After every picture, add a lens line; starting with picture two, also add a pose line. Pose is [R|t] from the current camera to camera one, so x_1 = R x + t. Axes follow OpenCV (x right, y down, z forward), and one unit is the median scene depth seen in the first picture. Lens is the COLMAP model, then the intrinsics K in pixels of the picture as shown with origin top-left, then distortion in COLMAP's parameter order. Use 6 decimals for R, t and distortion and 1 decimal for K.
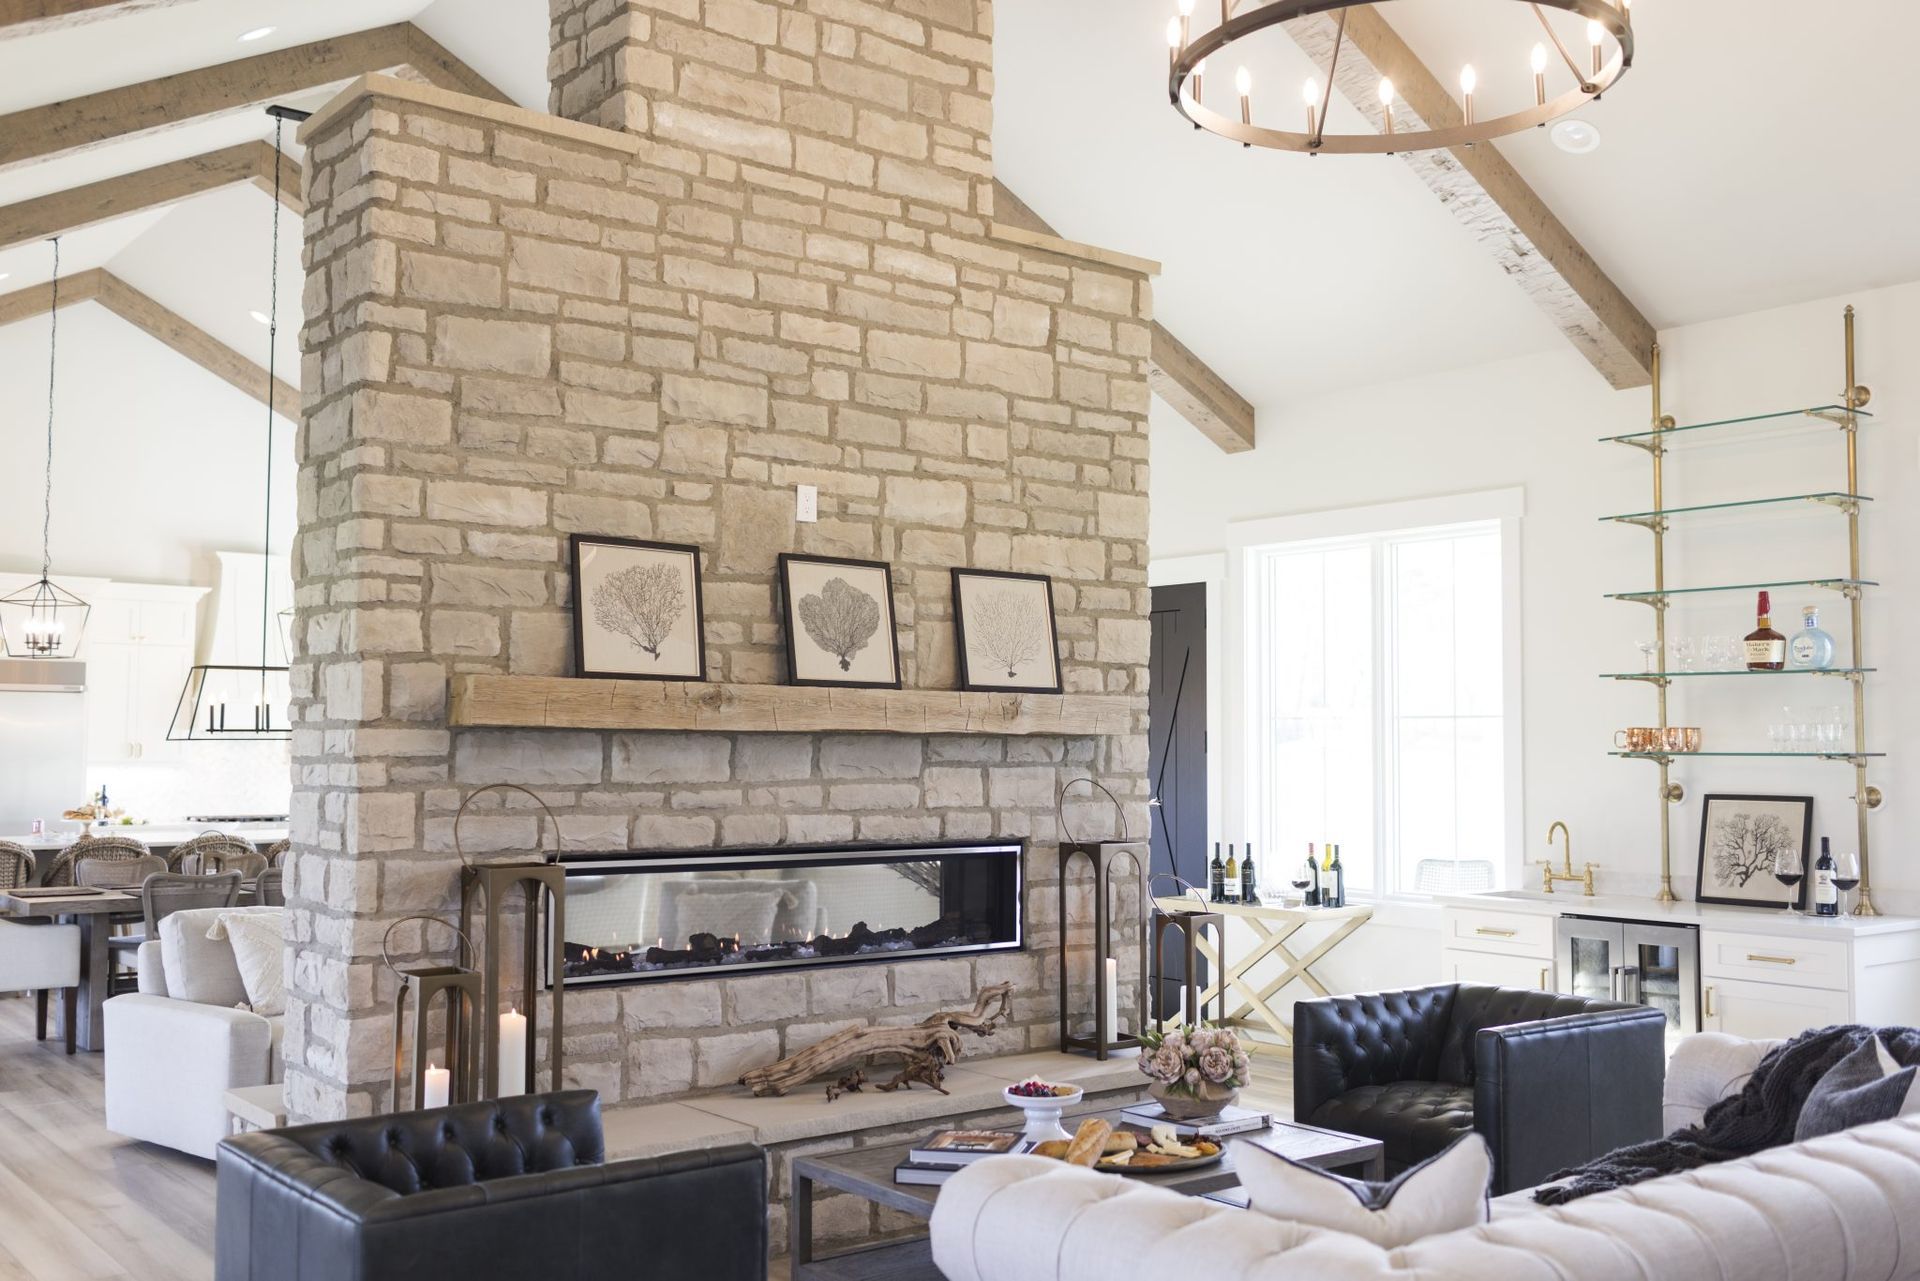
lens RADIAL K [[1810.3, 0, 960.0], [0, 1810.3, 640.5], [0, 0, 1]] dist [0.002303, 0.016773]
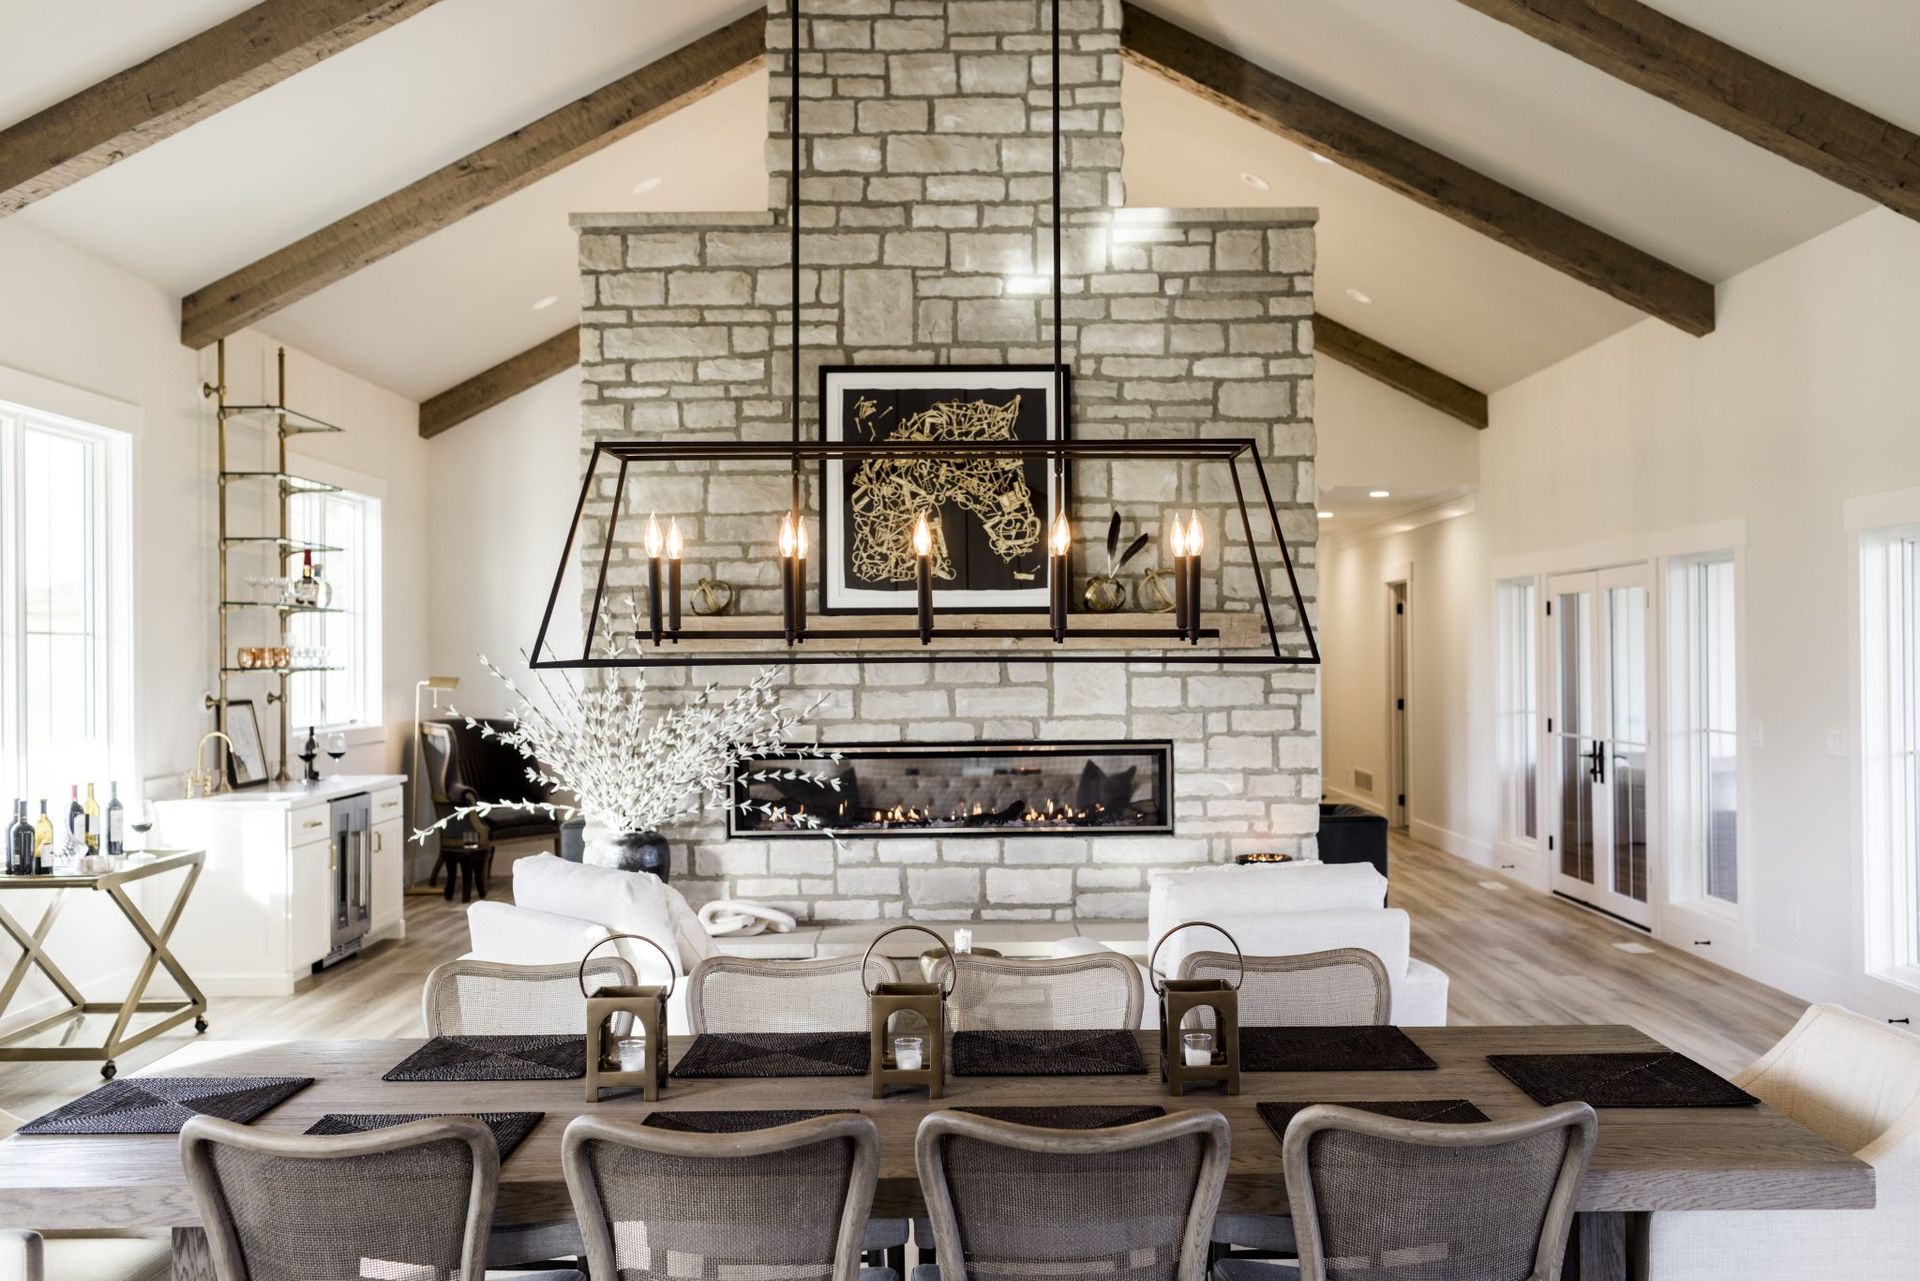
lens RADIAL K [[1810.3, 0, 960.0], [0, 1810.3, 640.5], [0, 0, 1]] dist [0.002303, 0.016773]
pose [[-0.780861, 0.009255, 0.624637, -0.658078], [-0.026532, 0.998497, -0.047961, 0.078573], [-0.624141, -0.054024, -0.779441, 1.454901]]
